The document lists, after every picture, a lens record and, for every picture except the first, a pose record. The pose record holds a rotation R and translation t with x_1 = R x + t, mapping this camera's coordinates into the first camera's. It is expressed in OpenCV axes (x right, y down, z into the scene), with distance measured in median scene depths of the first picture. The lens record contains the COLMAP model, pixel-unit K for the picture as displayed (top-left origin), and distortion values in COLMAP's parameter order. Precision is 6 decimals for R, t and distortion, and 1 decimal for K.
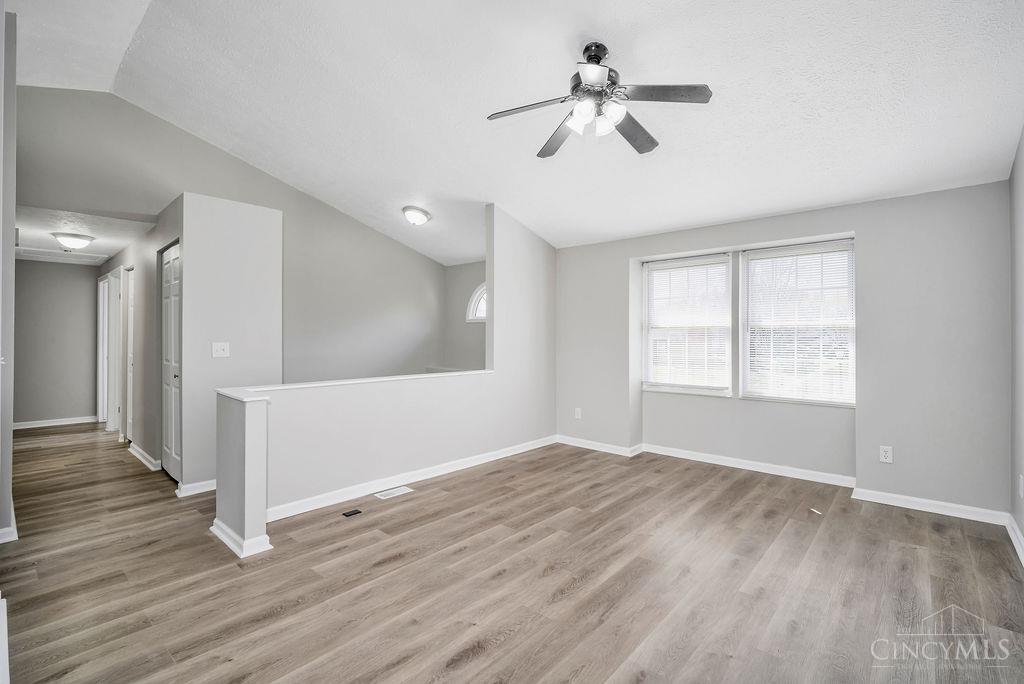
lens RADIAL K [[458.3, 0, 509.3], [0, 458.3, 334.5], [0, 0, 1]] dist [-0.001753, 0.000001]
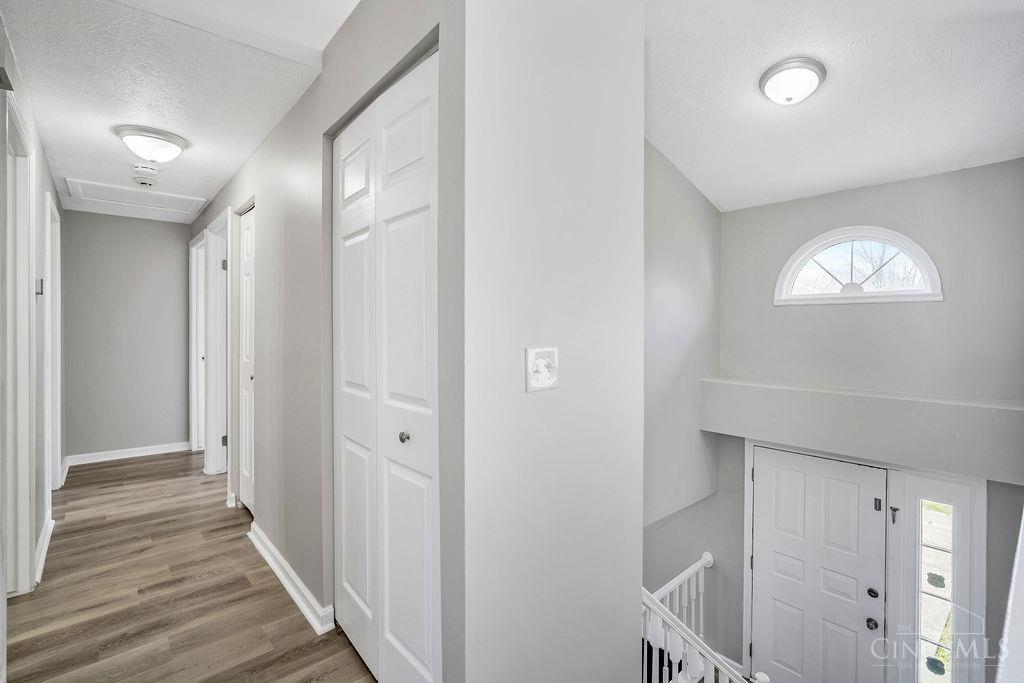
lens RADIAL K [[458.3, 0, 509.3], [0, 458.3, 334.0], [0, 0, 1]] dist [-0.001753, 0.000001]
pose [[0.993741, 0.003186, -0.111667, -0.359226], [-0.001429, 0.999874, 0.015816, 0.001542], [0.111704, -0.015557, 0.993620, 0.384805]]
